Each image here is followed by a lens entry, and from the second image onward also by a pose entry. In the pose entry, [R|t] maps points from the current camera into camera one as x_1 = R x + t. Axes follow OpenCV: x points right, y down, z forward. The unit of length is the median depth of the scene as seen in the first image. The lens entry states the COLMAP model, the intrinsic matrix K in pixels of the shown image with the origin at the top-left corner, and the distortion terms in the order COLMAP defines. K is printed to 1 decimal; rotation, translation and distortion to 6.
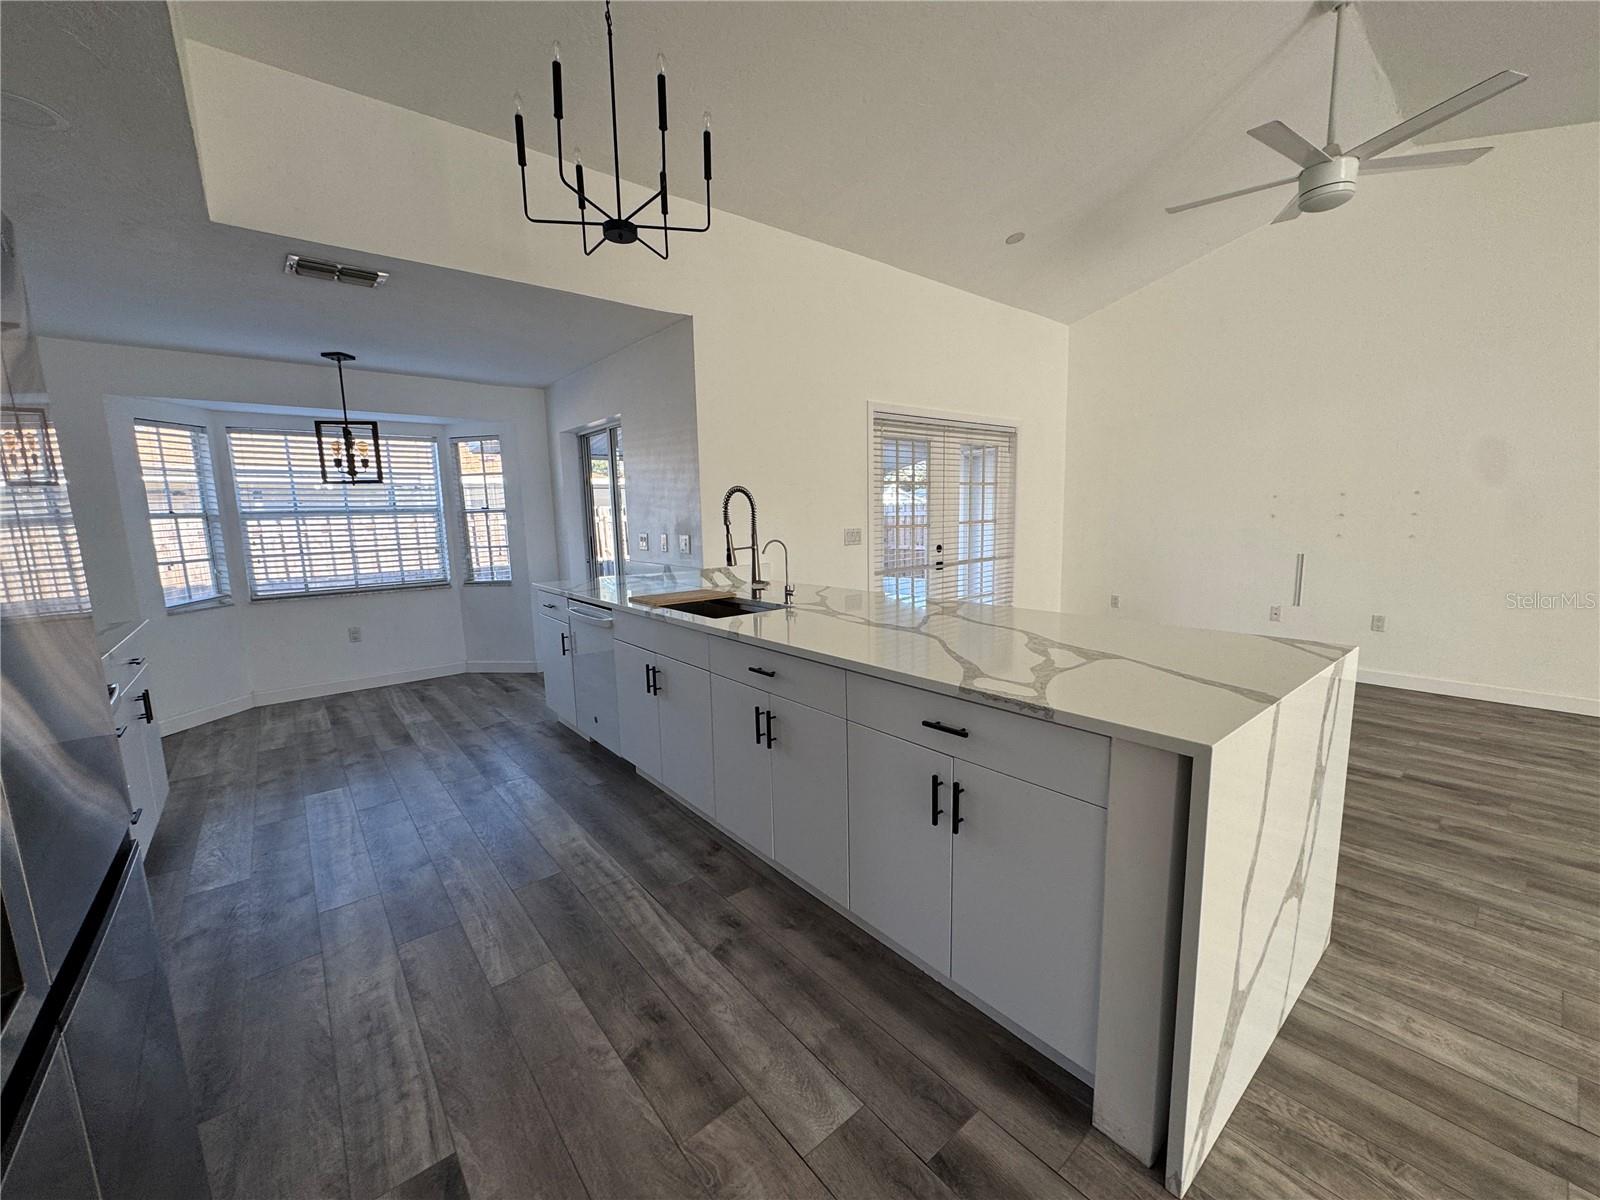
lens RADIAL K [[629.0, 0, 797.3], [0, 629.0, 603.6], [0, 0, 1]] dist [-0.006648, 0.000033]
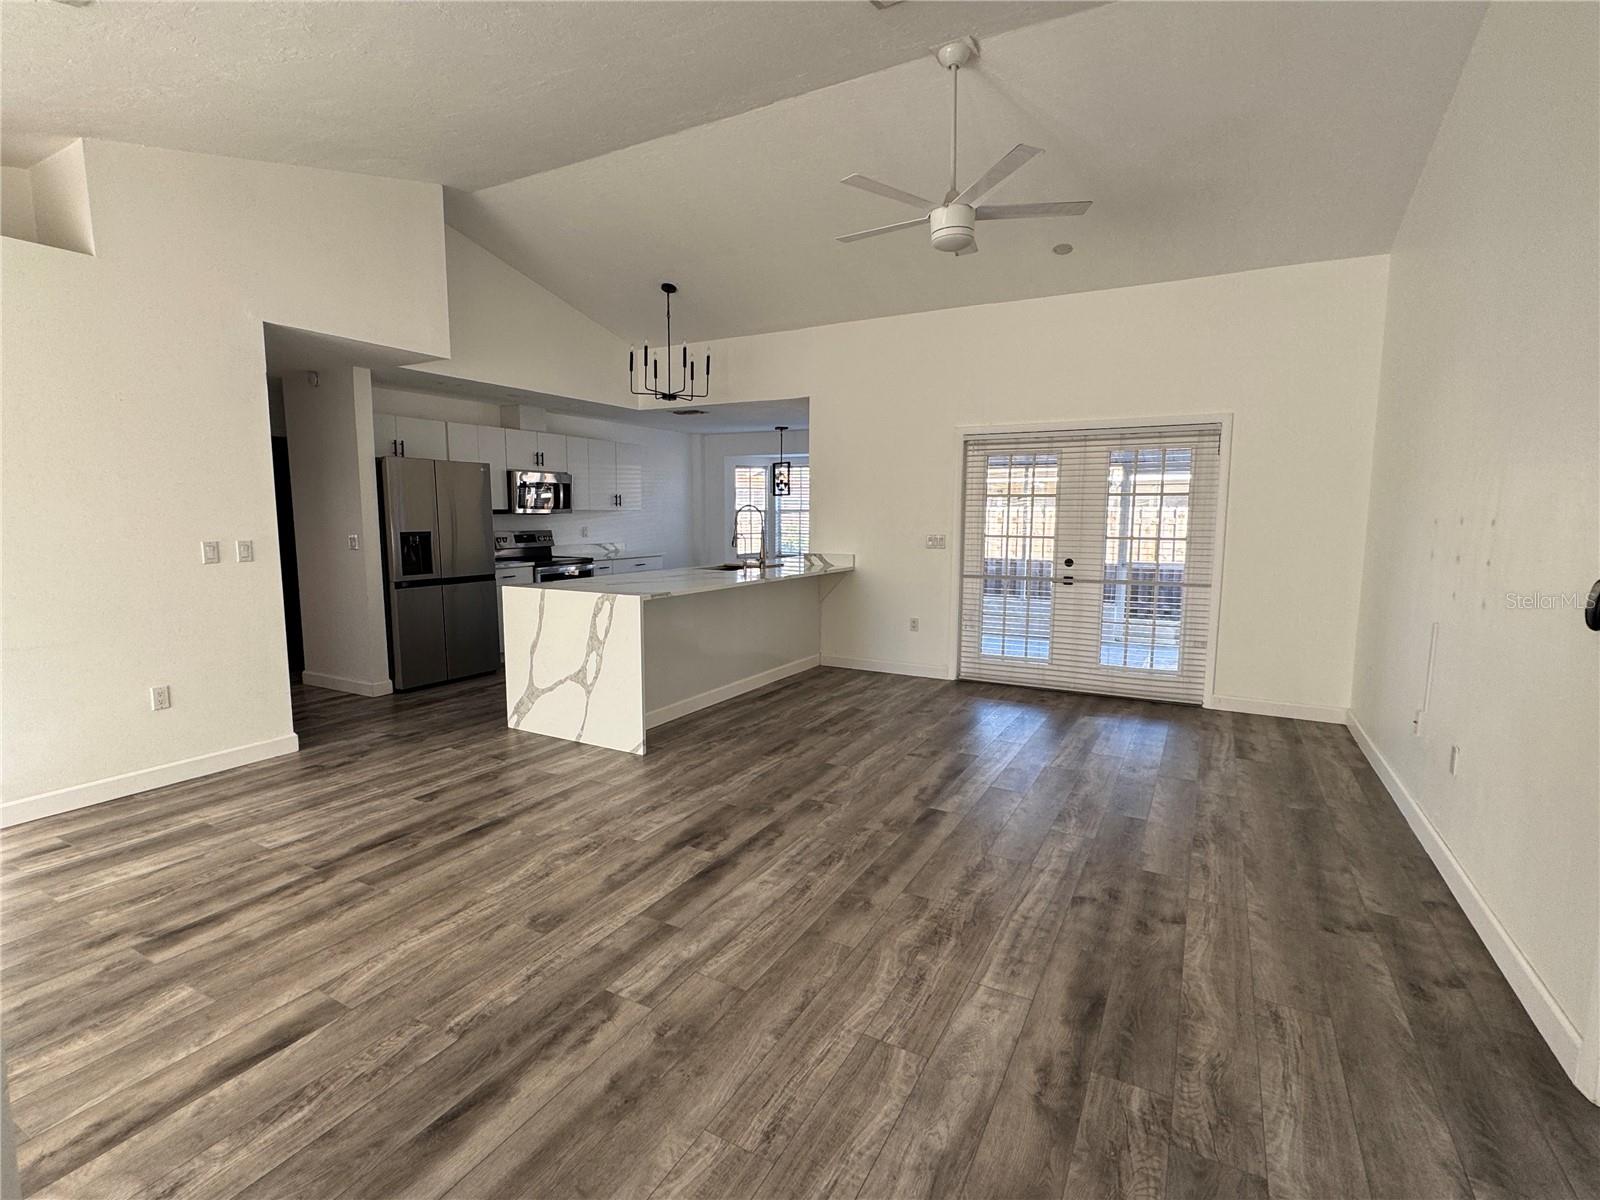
lens RADIAL K [[761.8, 0, 793.6], [0, 761.8, 602.6], [0, 0, 1]] dist [0.001794, -0.000446]
pose [[0.369640, 0.134659, -0.919365, 1.346566], [-0.139809, 0.986239, 0.088243, -0.083942], [0.918597, 0.095917, 0.383380, 0.207802]]
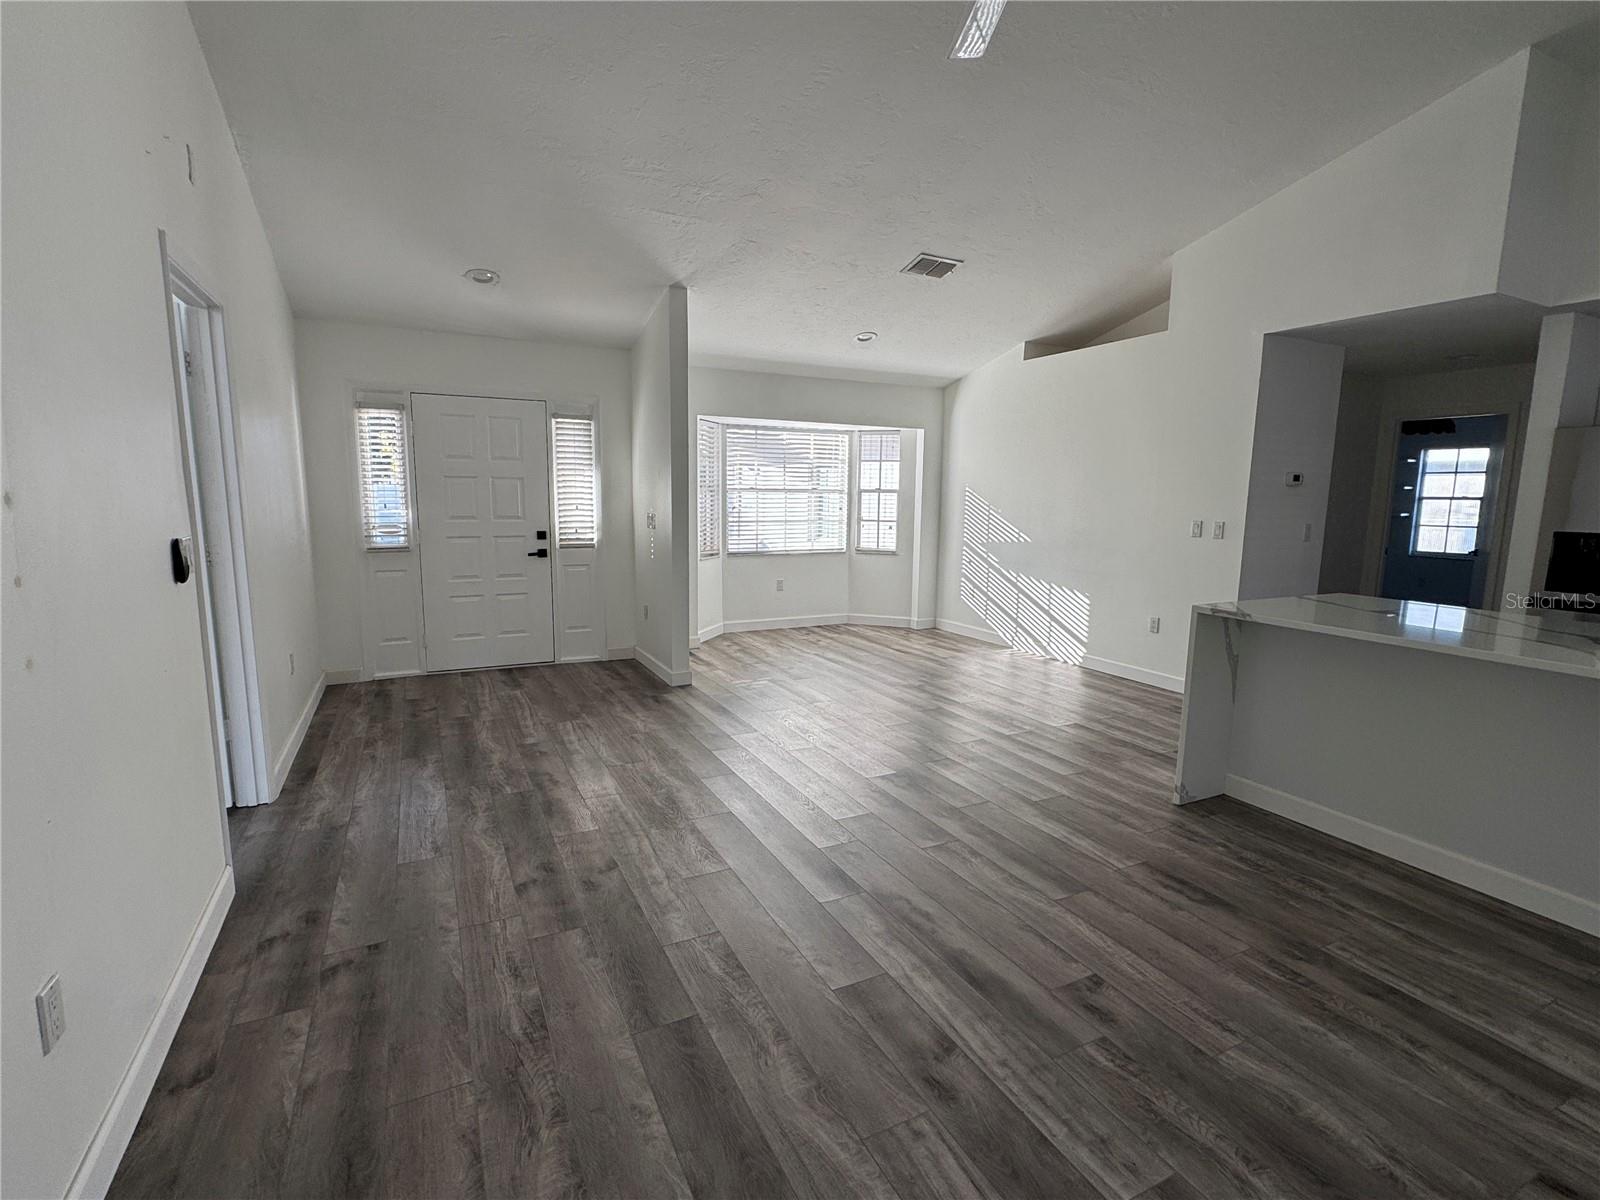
lens RADIAL K [[761.8, 0, 802.2], [0, 761.8, 607.0], [0, 0, 1]] dist [0.001794, -0.000446]
pose [[-0.975631, -0.023989, 0.218103, 0.594635], [0.038348, 0.960065, 0.277136, -0.203694], [-0.216041, 0.278746, -0.935749, 1.198785]]
